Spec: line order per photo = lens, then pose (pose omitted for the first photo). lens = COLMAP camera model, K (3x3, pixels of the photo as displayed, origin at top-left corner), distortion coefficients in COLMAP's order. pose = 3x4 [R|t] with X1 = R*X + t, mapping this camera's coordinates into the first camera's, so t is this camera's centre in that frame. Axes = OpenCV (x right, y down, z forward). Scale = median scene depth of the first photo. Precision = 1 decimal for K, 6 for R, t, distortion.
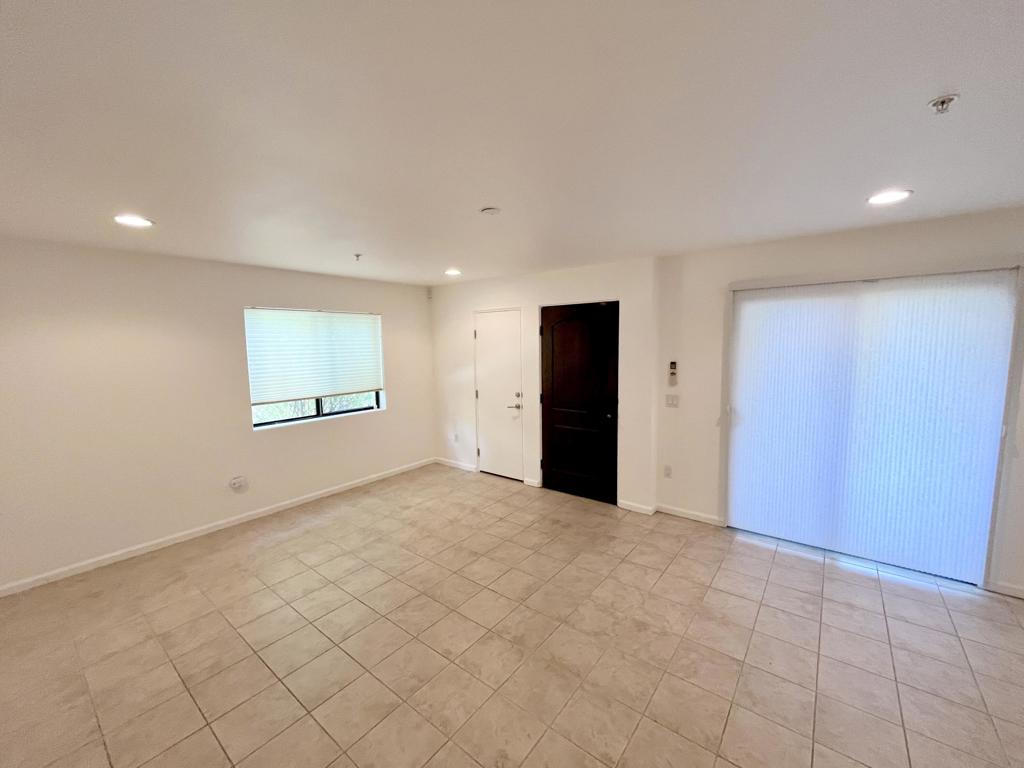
lens RADIAL K [[414.0, 0, 511.1], [0, 414.0, 384.0], [0, 0, 1]] dist [-0.001472, -0.000452]
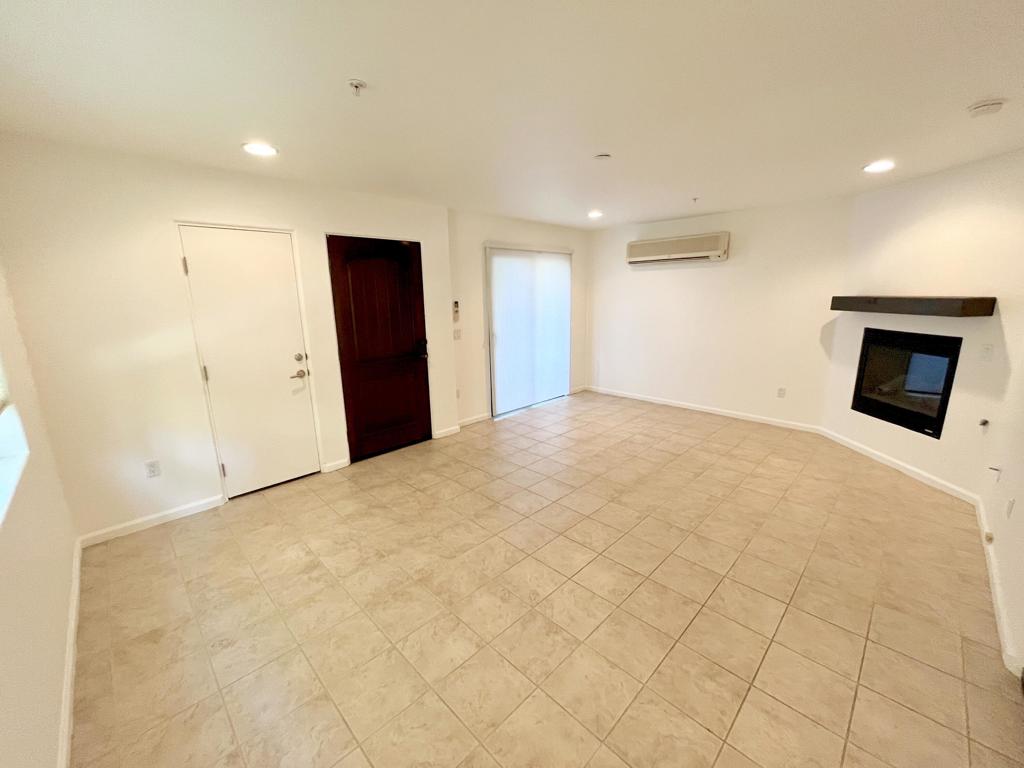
lens RADIAL K [[414.0, 0, 511.1], [0, 414.0, 384.0], [0, 0, 1]] dist [-0.001472, -0.000452]
pose [[0.119045, -0.200360, 0.972463, -0.831596], [0.114945, 0.975623, 0.186940, -0.026802], [-0.986213, 0.089526, 0.139173, 0.713913]]
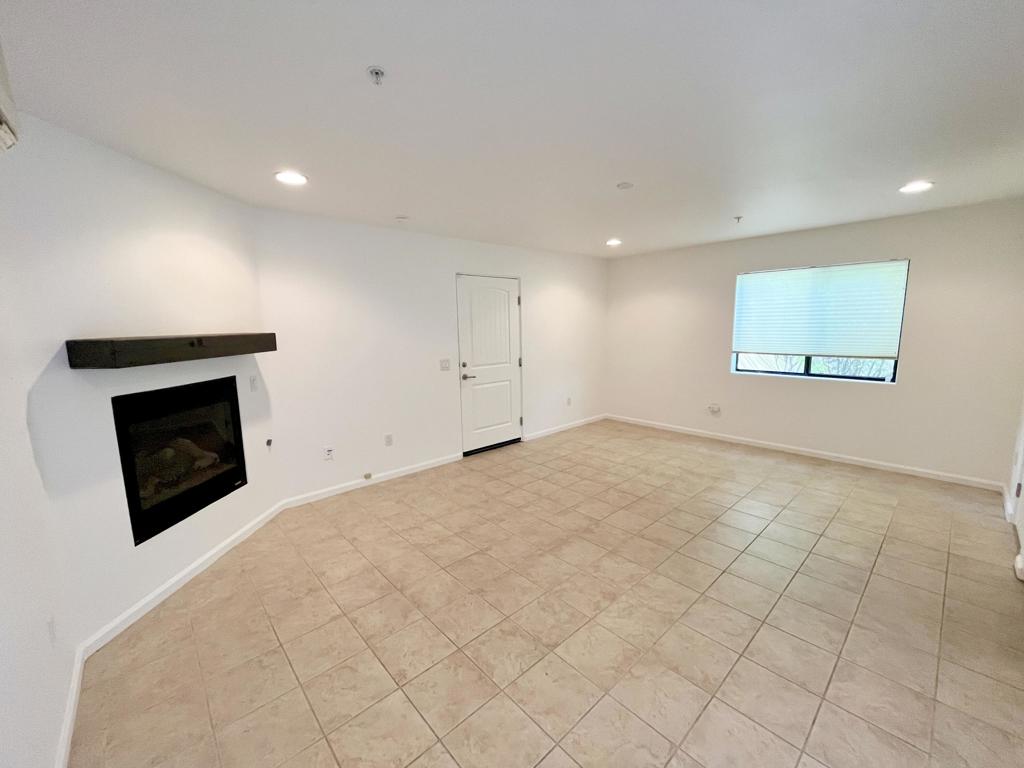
lens RADIAL K [[414.0, 0, 511.1], [0, 414.0, 384.0], [0, 0, 1]] dist [-0.001472, -0.000452]
pose [[-0.164025, 0.162081, -0.973050, 0.781508], [-0.079357, 0.981044, 0.176790, -0.024982], [0.983259, 0.106216, -0.148053, 0.569287]]
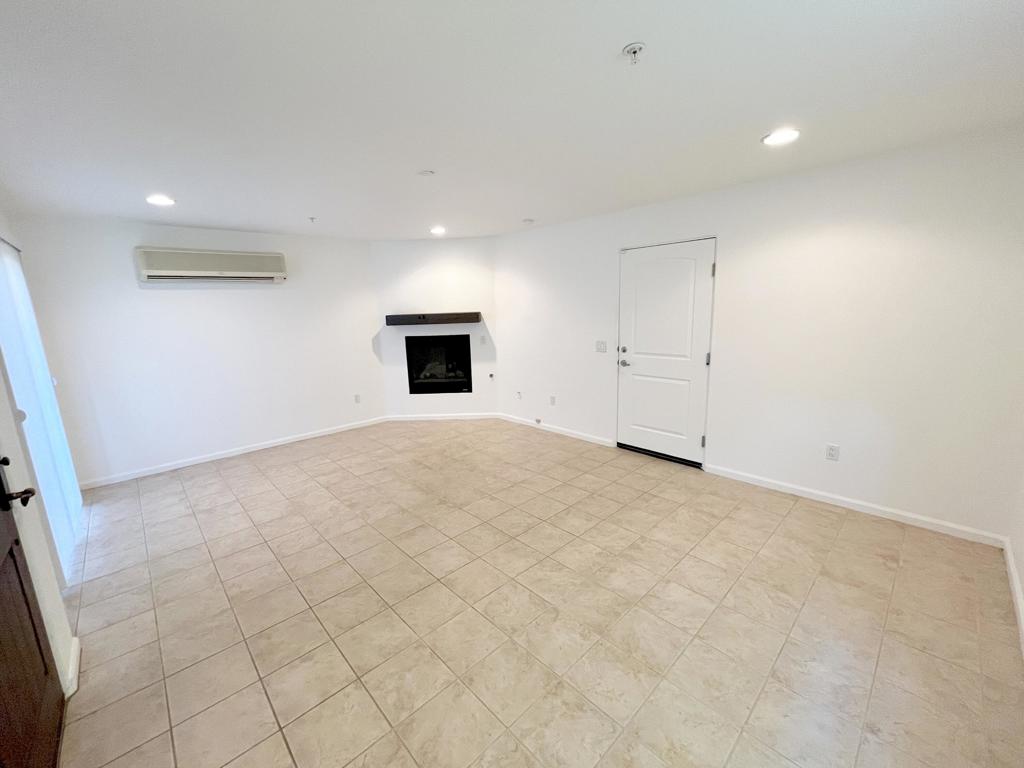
lens RADIAL K [[414.0, 0, 511.1], [0, 414.0, 384.0], [0, 0, 1]] dist [-0.001472, -0.000452]
pose [[-0.988247, 0.022444, 0.151210, -0.277358], [0.065085, 0.956806, 0.283350, -0.103239], [-0.138319, 0.289861, -0.947021, 1.387842]]
